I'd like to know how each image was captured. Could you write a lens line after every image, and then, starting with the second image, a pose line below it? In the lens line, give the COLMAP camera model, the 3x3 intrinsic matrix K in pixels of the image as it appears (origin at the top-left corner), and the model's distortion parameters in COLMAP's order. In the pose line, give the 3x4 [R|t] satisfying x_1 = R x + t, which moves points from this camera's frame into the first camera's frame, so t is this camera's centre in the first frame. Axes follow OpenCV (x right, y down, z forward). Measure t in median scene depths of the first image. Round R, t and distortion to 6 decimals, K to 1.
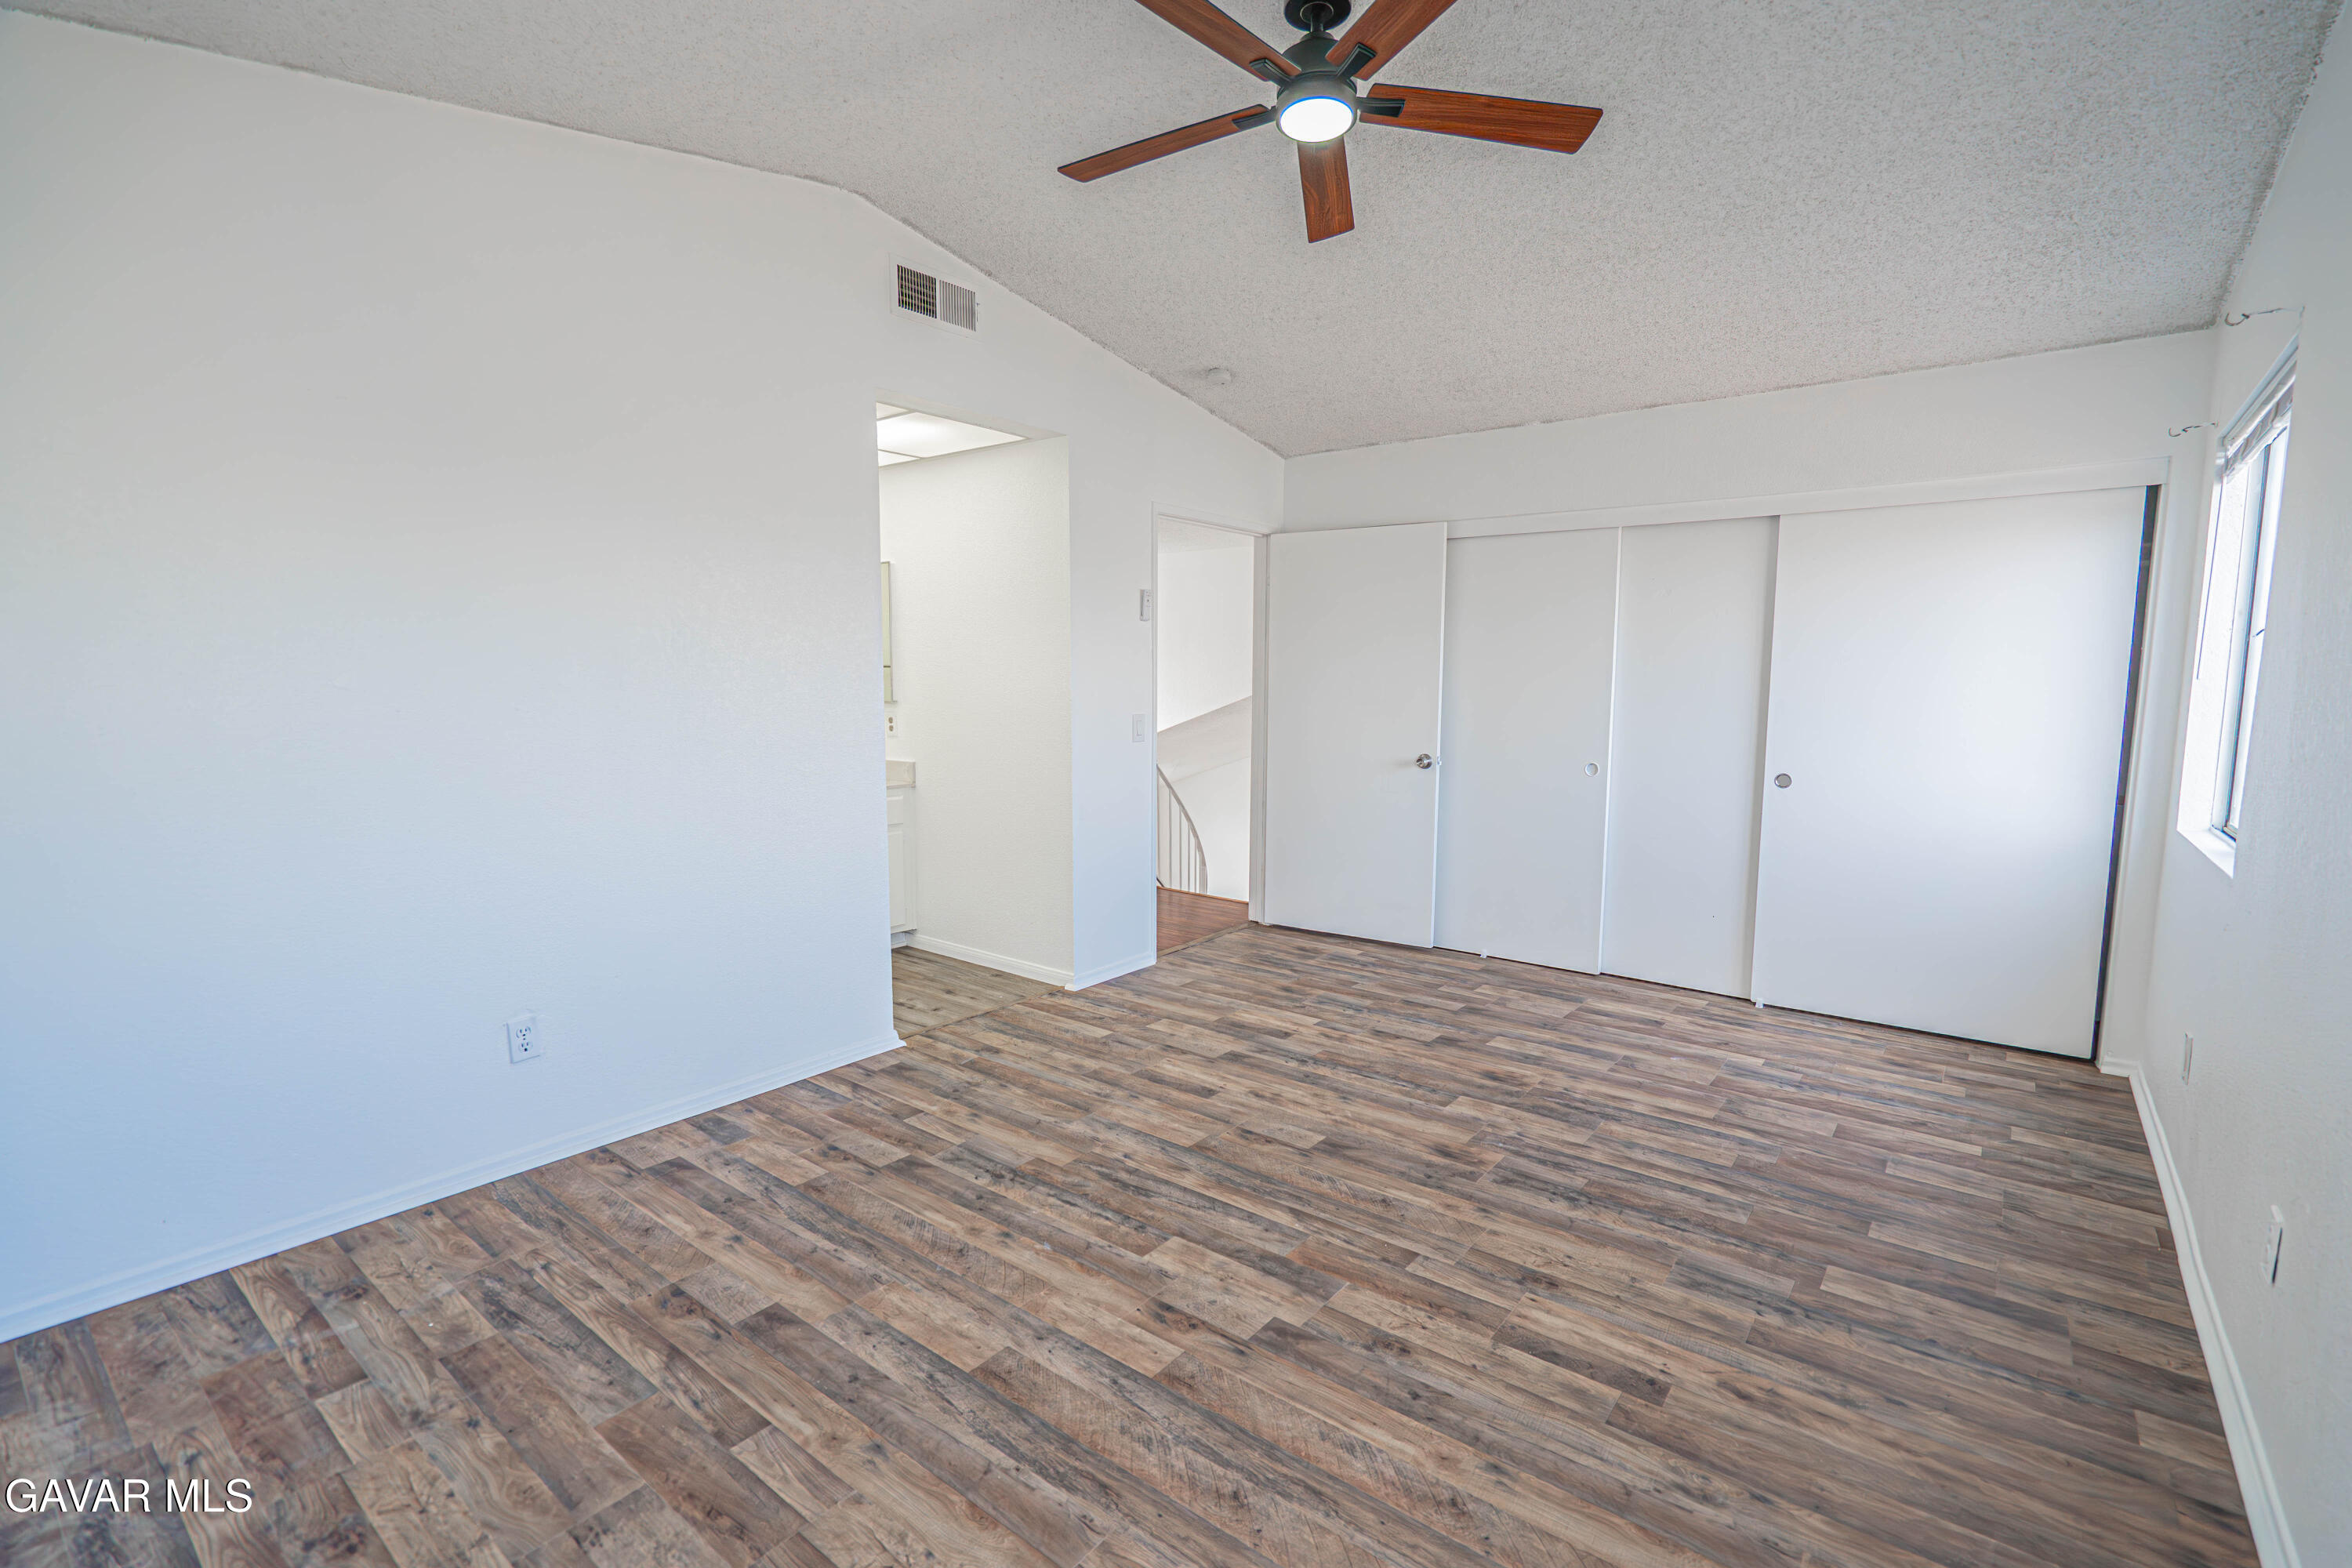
lens RADIAL K [[1054.4, 0, 1182.0], [0, 1054.4, 790.5], [0, 0, 1]] dist [-0.003707, 0.001881]
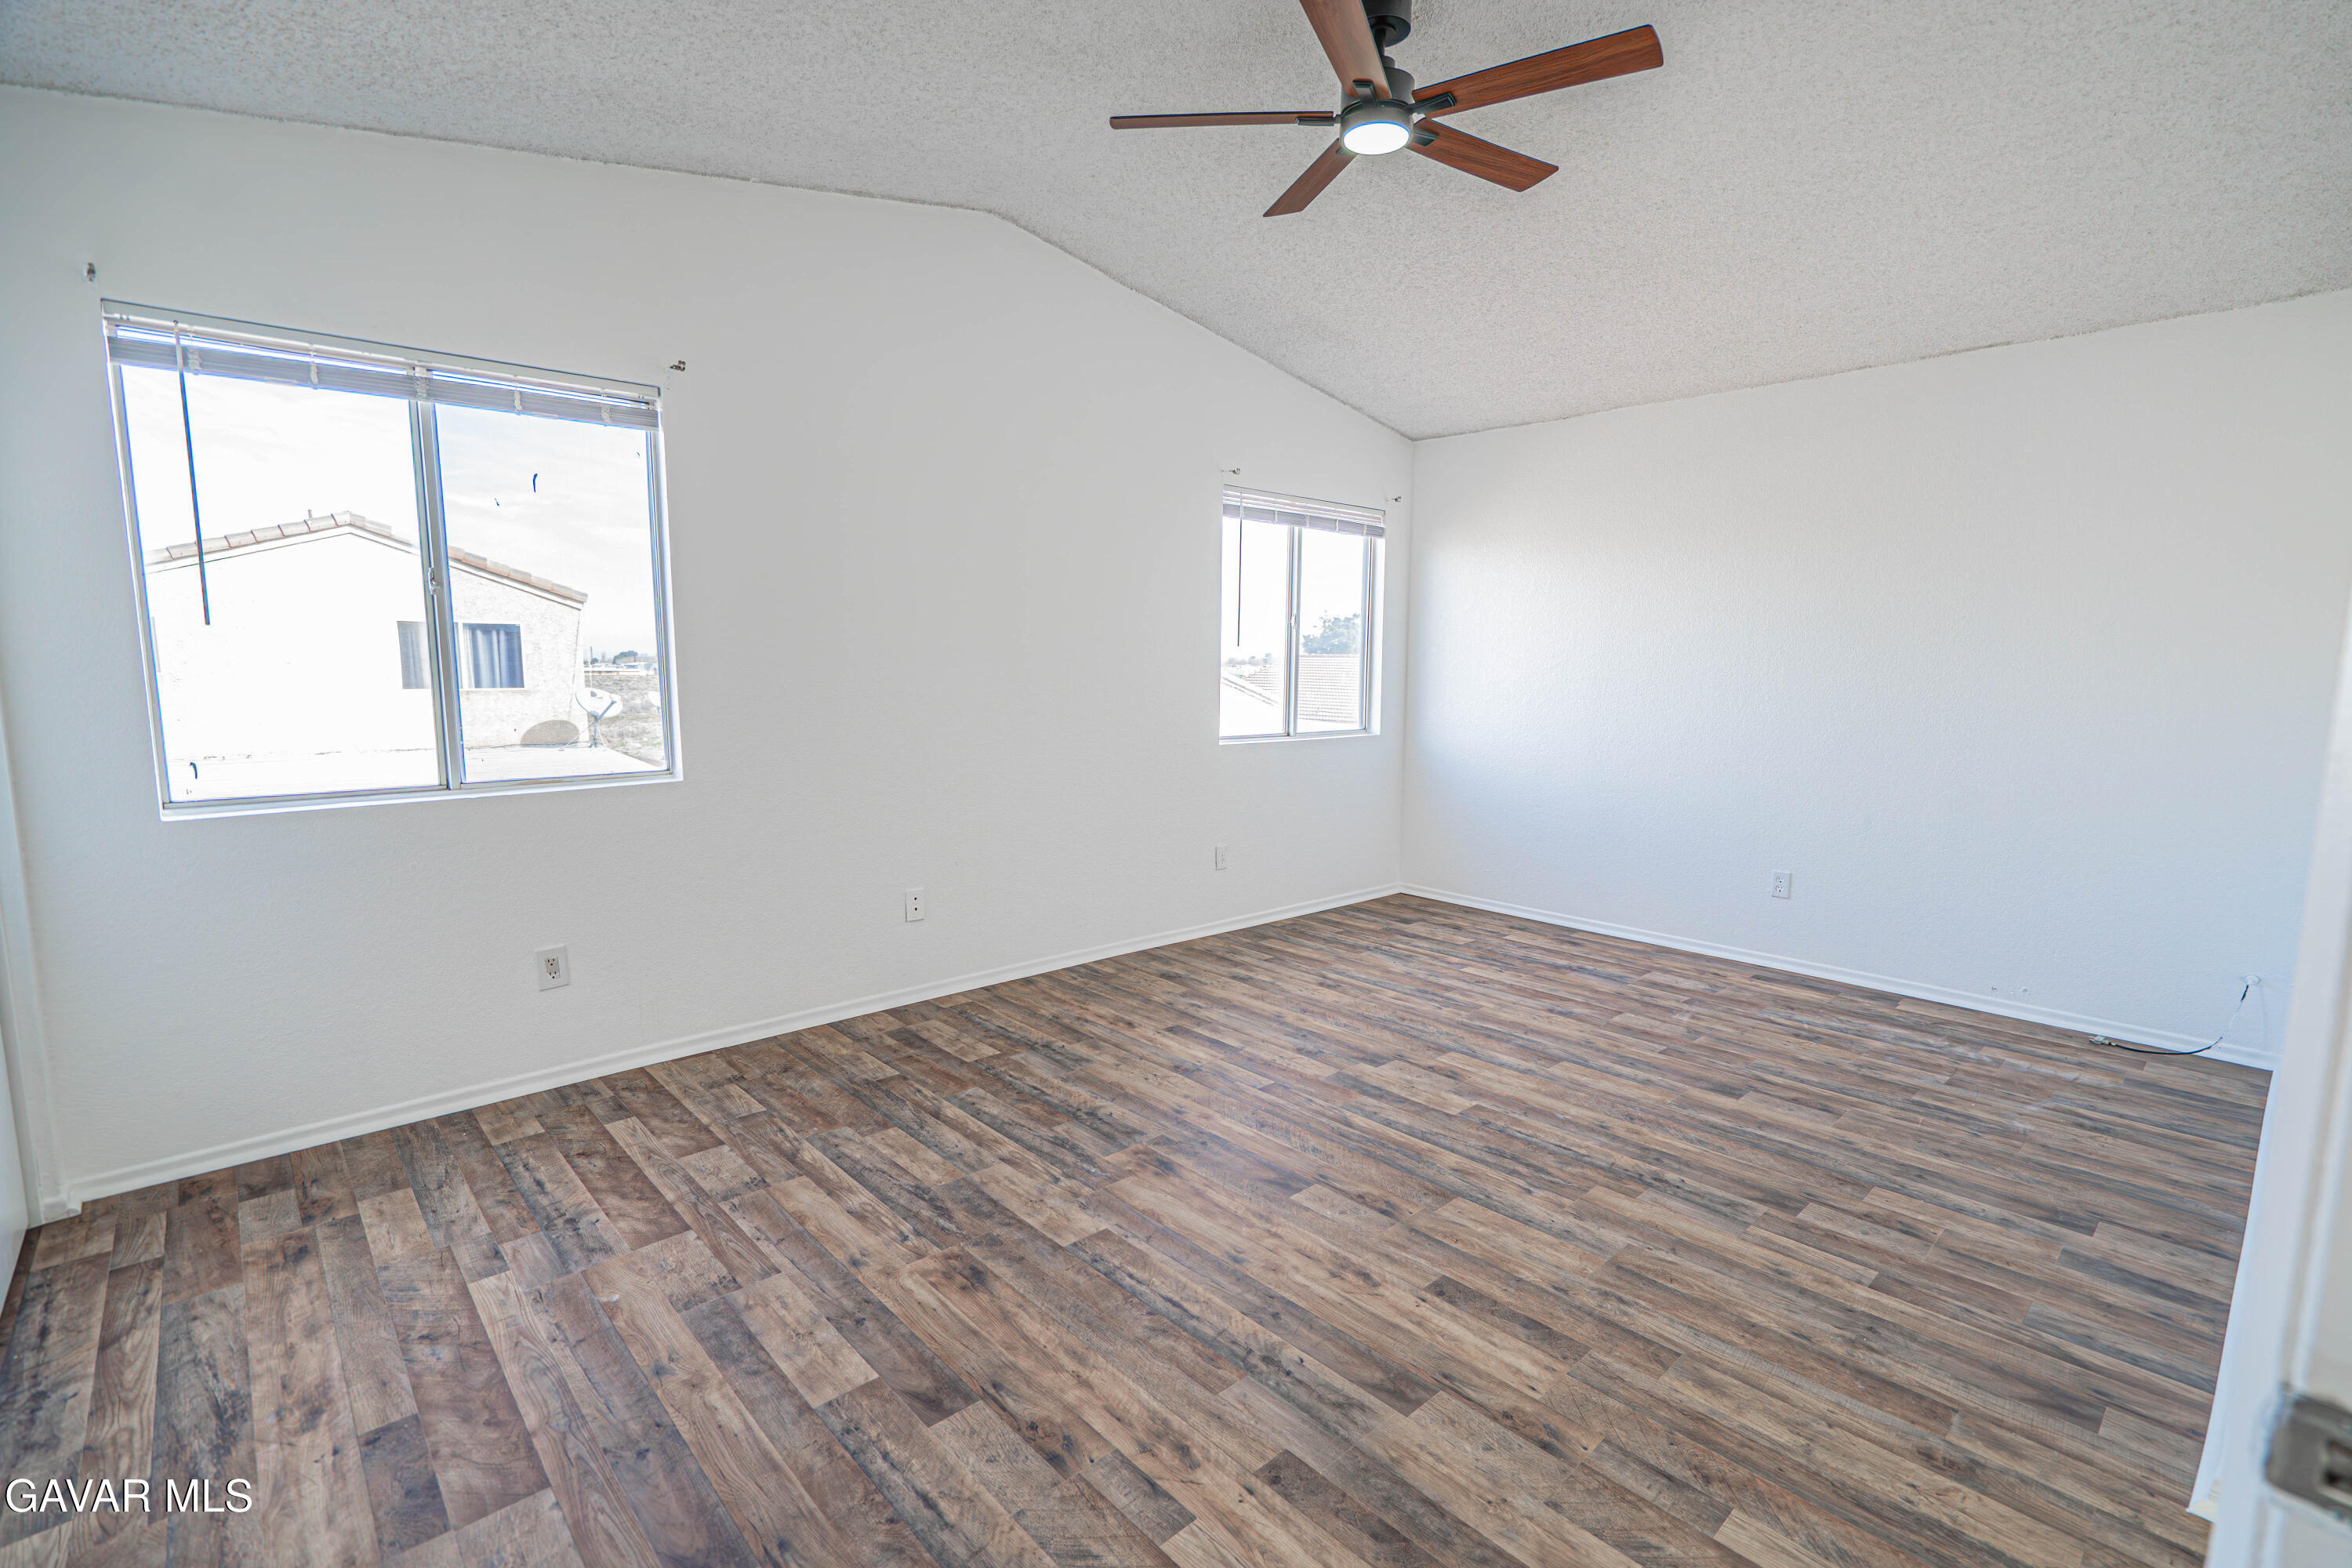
lens RADIAL K [[1054.4, 0, 1185.5], [0, 1054.4, 793.3], [0, 0, 1]] dist [-0.003707, 0.001881]
pose [[-0.987815, -0.035222, 0.151595, 0.111005], [0.000924, 0.972710, 0.232021, -0.184078], [-0.155630, 0.229334, -0.960825, 1.865579]]
